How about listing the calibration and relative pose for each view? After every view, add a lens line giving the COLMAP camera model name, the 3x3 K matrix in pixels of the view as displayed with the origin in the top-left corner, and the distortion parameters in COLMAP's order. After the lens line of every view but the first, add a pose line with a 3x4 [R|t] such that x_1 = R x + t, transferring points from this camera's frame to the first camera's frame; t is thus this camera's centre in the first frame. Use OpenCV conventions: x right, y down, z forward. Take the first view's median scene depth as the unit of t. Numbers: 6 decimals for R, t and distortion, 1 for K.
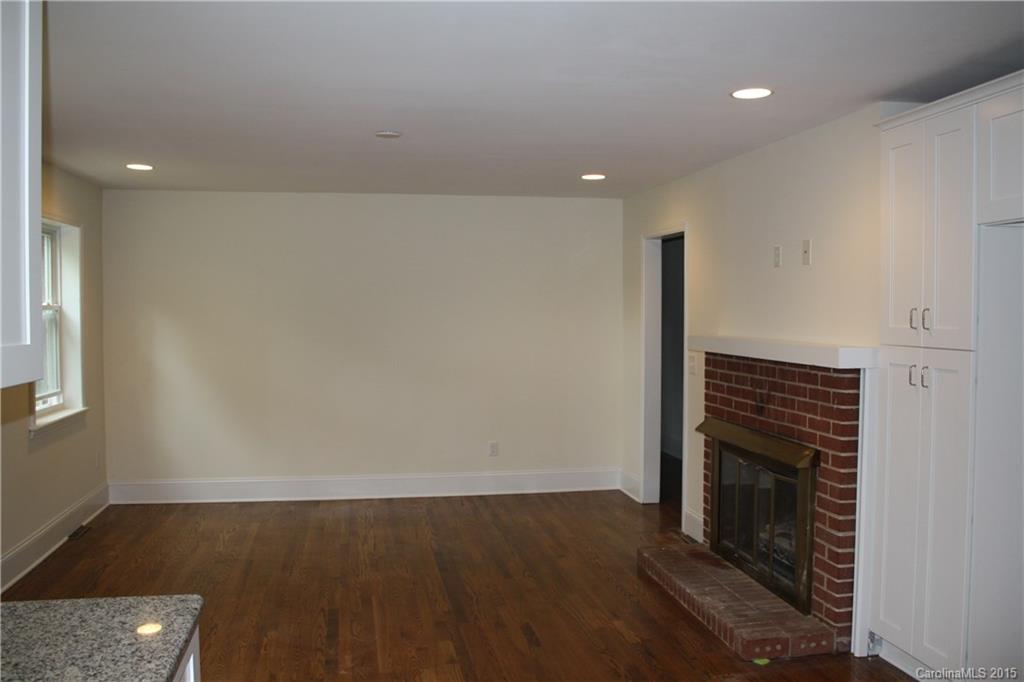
lens RADIAL K [[916.9, 0, 512.0], [0, 916.9, 341.0], [0, 0, 1]] dist [-0.149349, 0.163064]
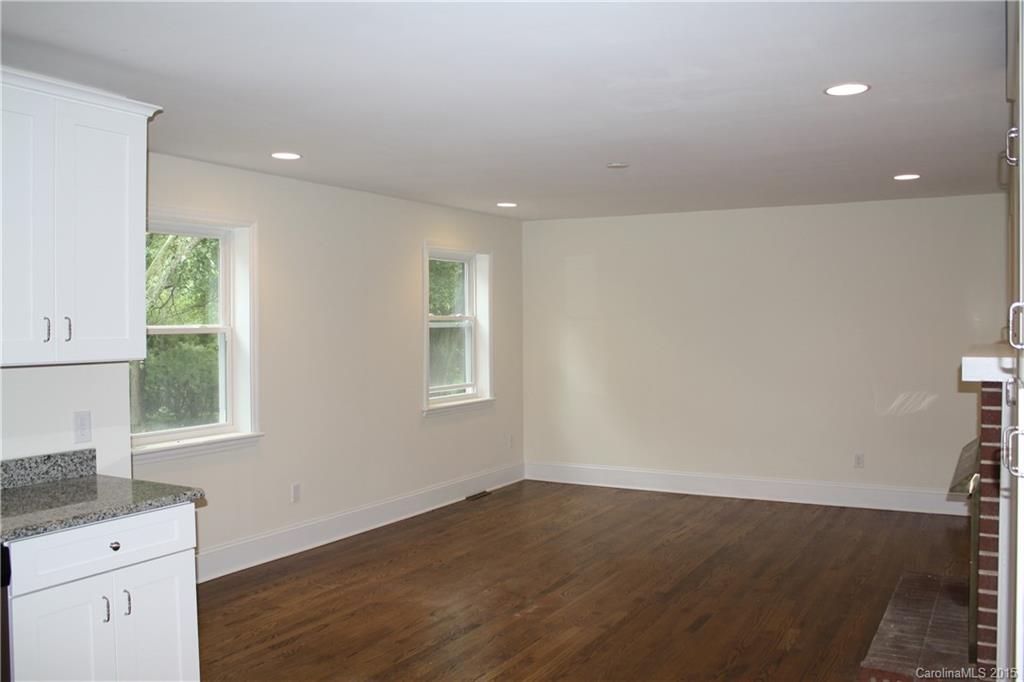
lens RADIAL K [[916.9, 0, 512.0], [0, 916.9, 341.0], [0, 0, 1]] dist [-0.149349, 0.163064]
pose [[0.765812, 0.008178, -0.643013, 0.501314], [-0.016255, 0.999846, -0.006643, 0.003884], [0.642860, 0.015539, 0.765826, 0.038908]]
